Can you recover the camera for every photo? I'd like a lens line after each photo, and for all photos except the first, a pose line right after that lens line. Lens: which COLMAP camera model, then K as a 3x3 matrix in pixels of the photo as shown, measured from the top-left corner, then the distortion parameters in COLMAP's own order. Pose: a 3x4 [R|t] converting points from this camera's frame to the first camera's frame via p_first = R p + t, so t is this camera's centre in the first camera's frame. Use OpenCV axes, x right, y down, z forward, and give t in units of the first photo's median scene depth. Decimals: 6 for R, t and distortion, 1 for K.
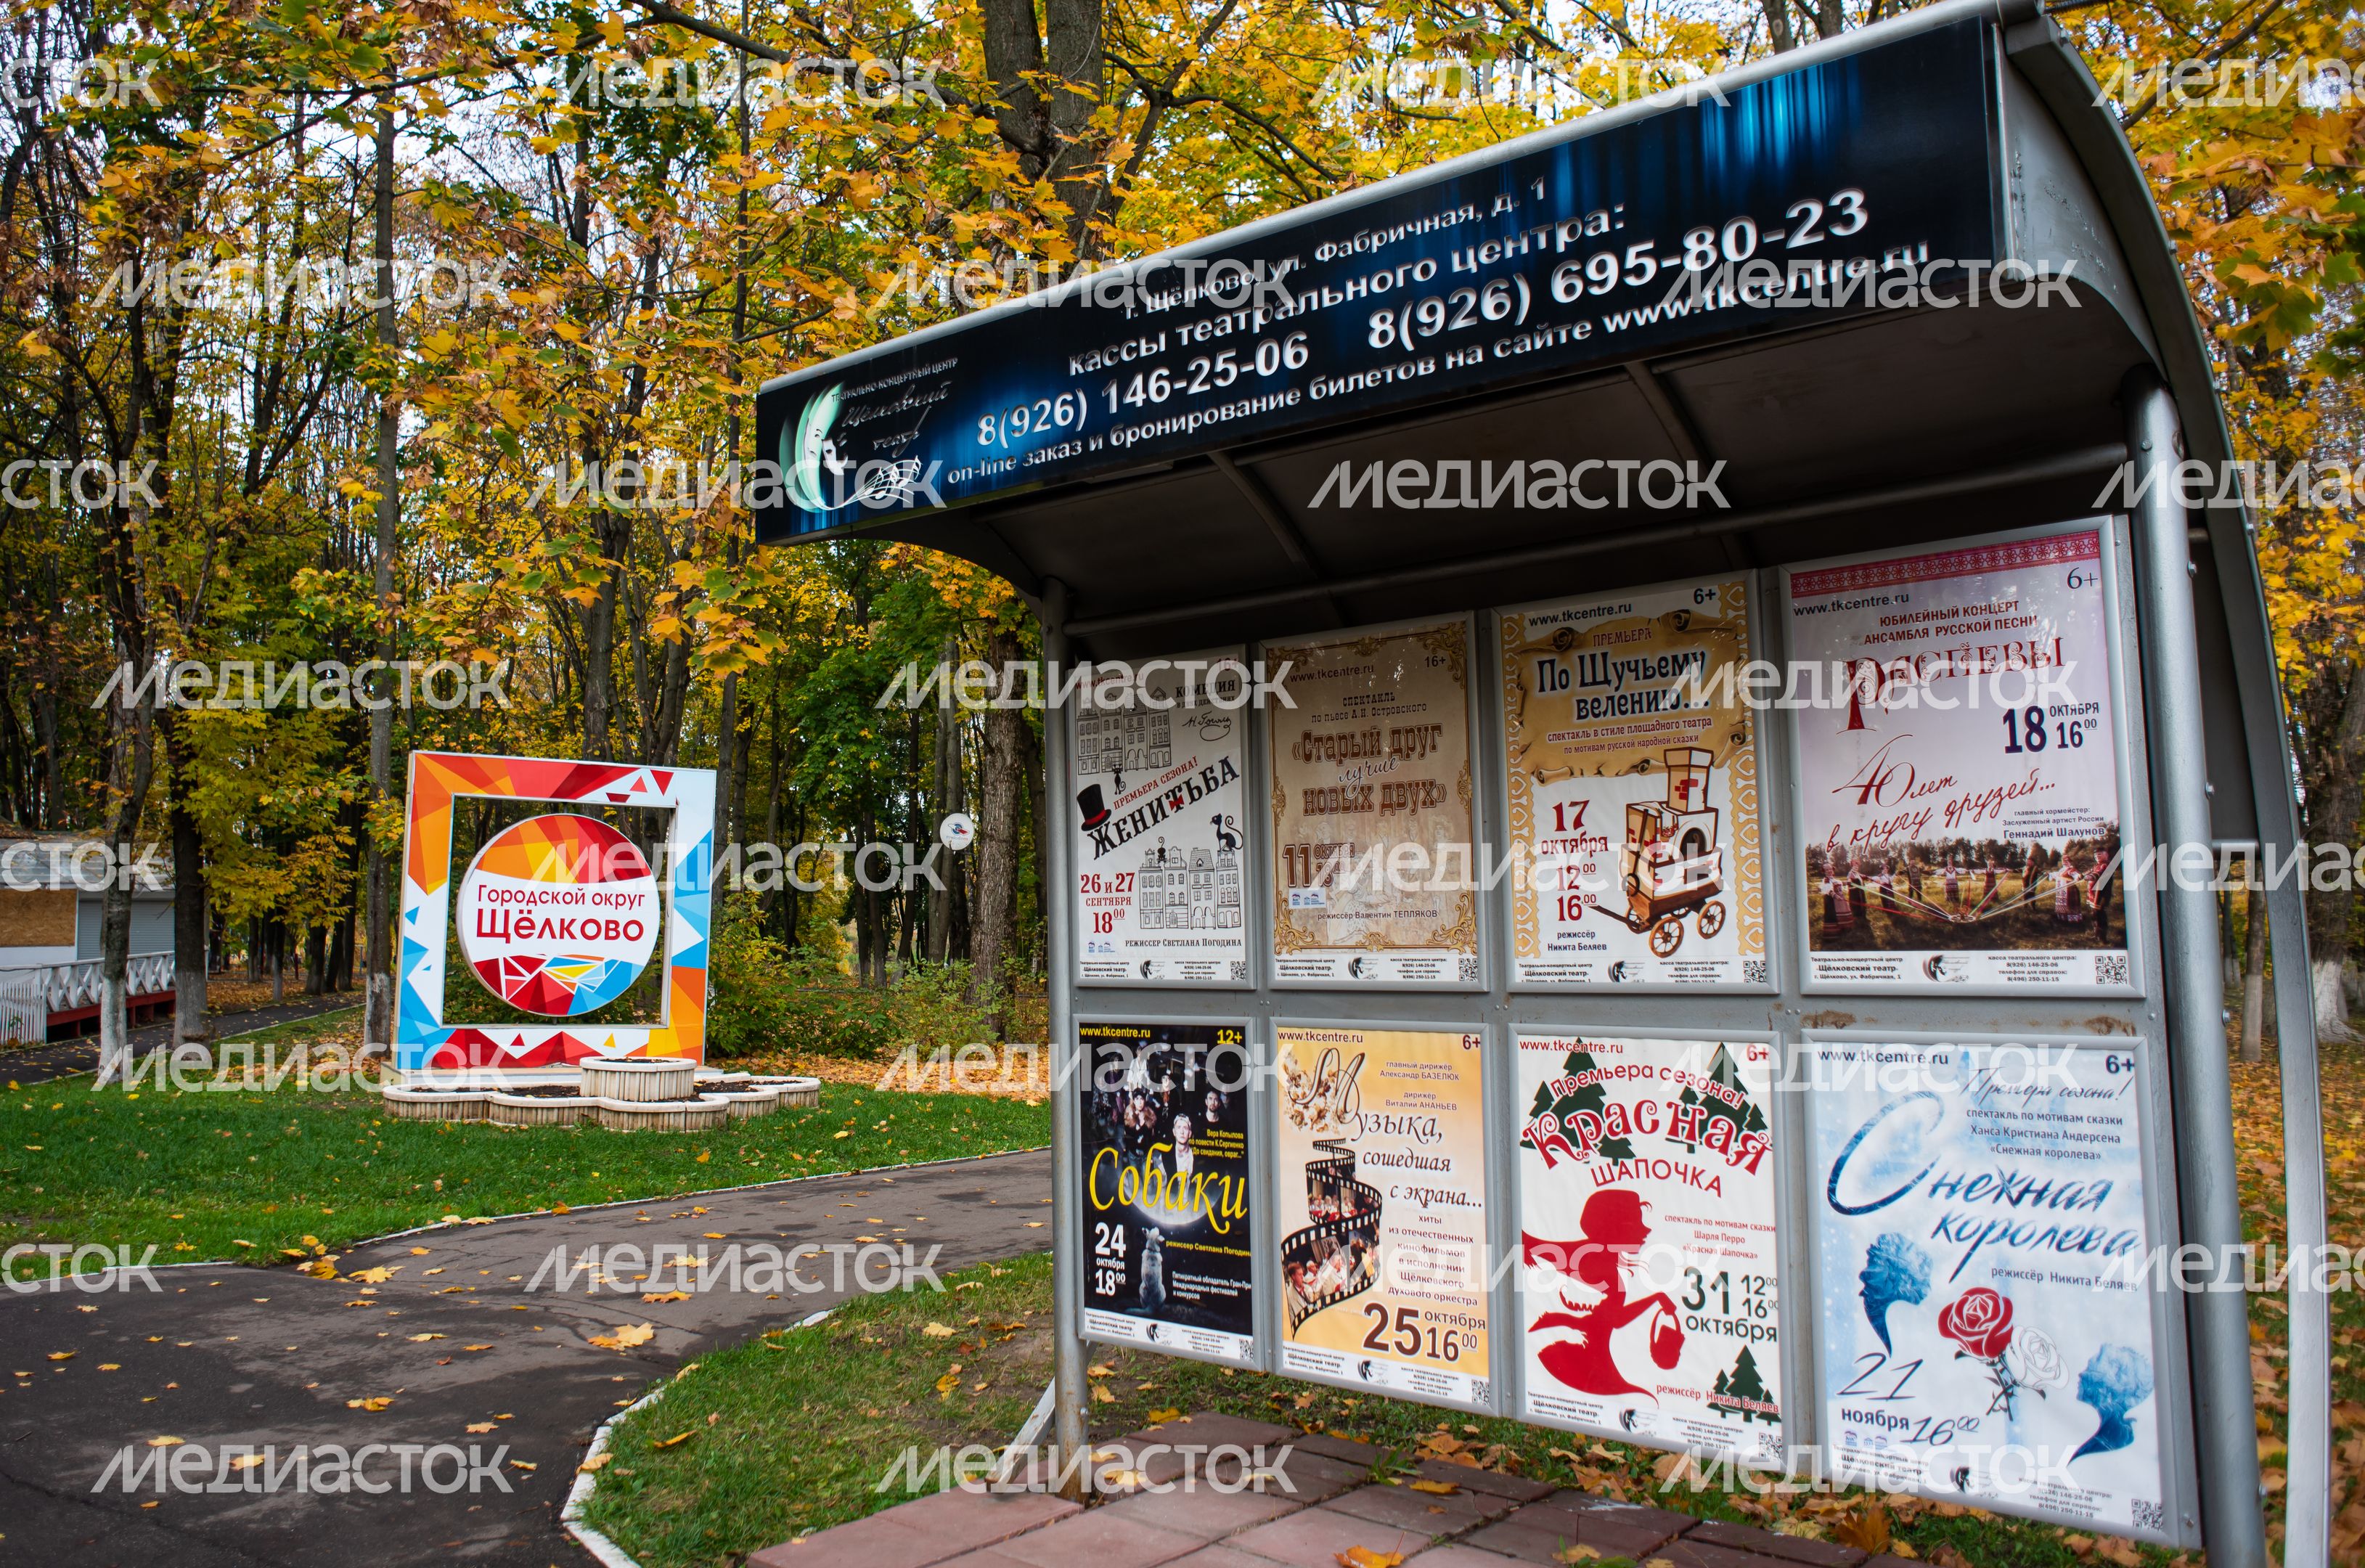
lens RADIAL K [[1745.7, 0, 1178.3], [0, 1745.7, 787.0], [0, 0, 1]] dist [-0.012731, -0.003284]
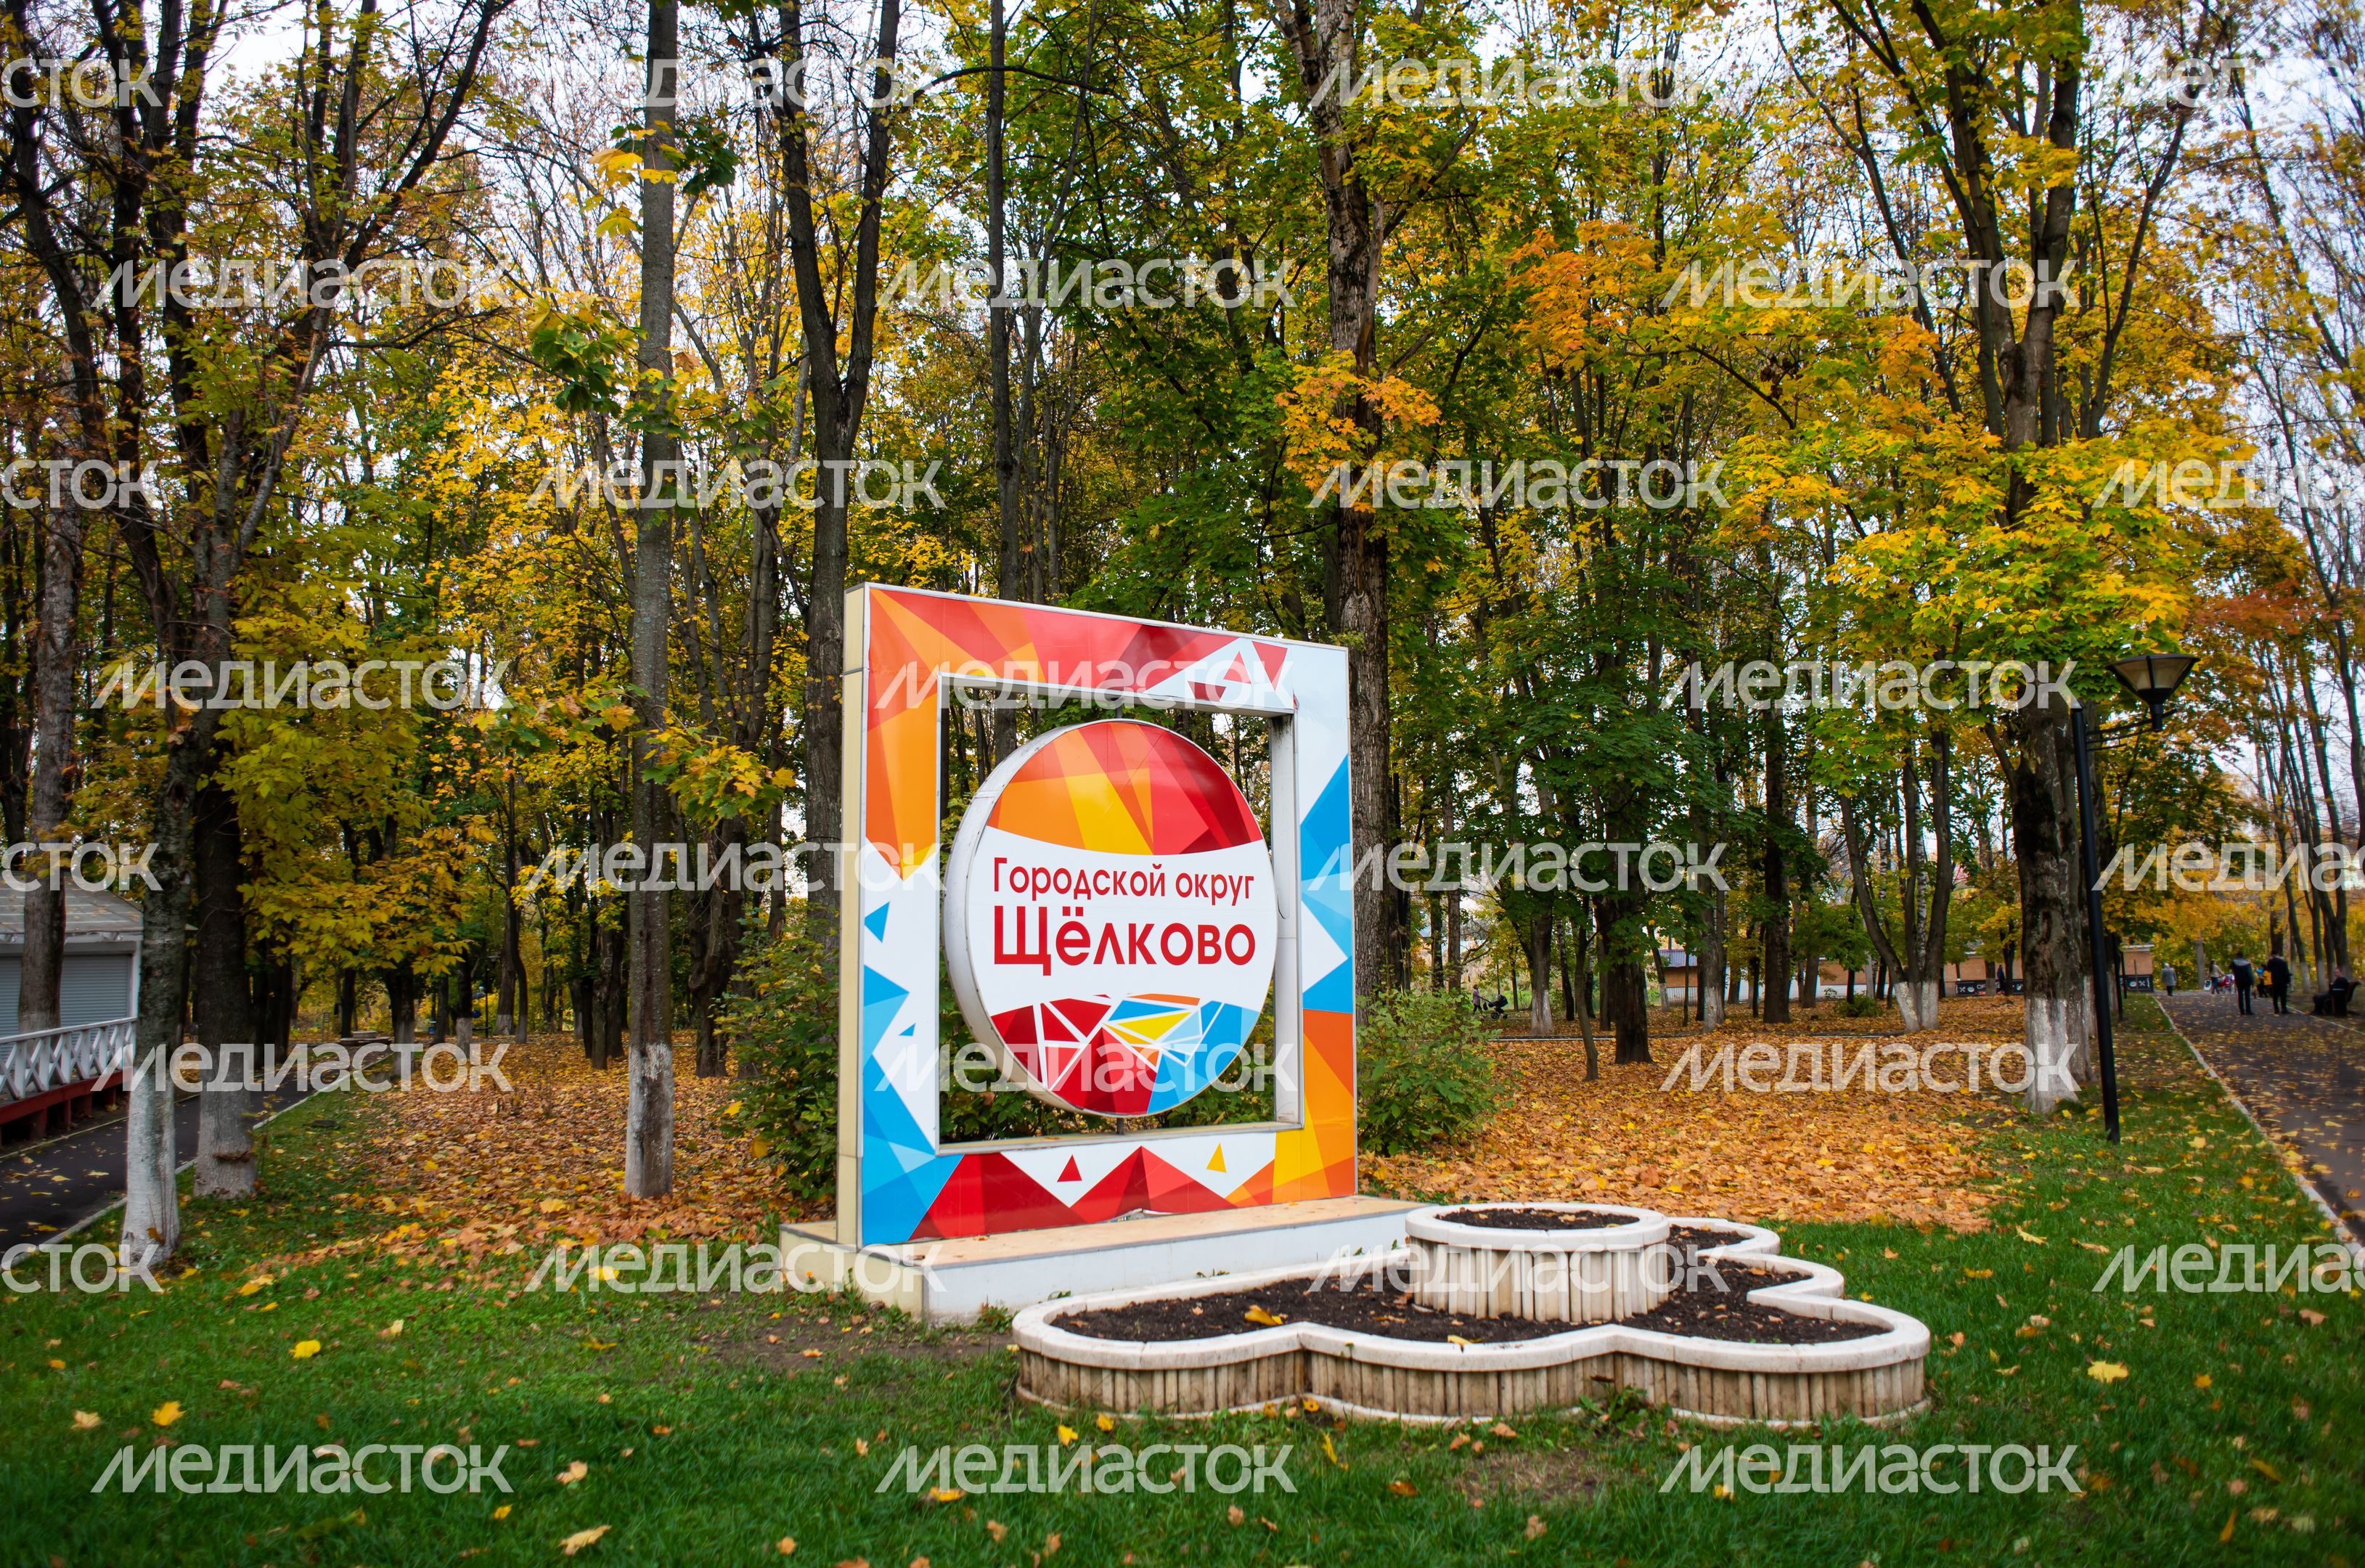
lens RADIAL K [[1745.7, 0, 1187.1], [0, 1745.7, 778.0], [0, 0, 1]] dist [-0.012731, -0.003284]
pose [[0.997255, -0.025175, 0.069629, -0.372737], [0.027122, 0.999263, -0.027163, 0.047299], [-0.068894, 0.028977, 0.997203, 0.490029]]
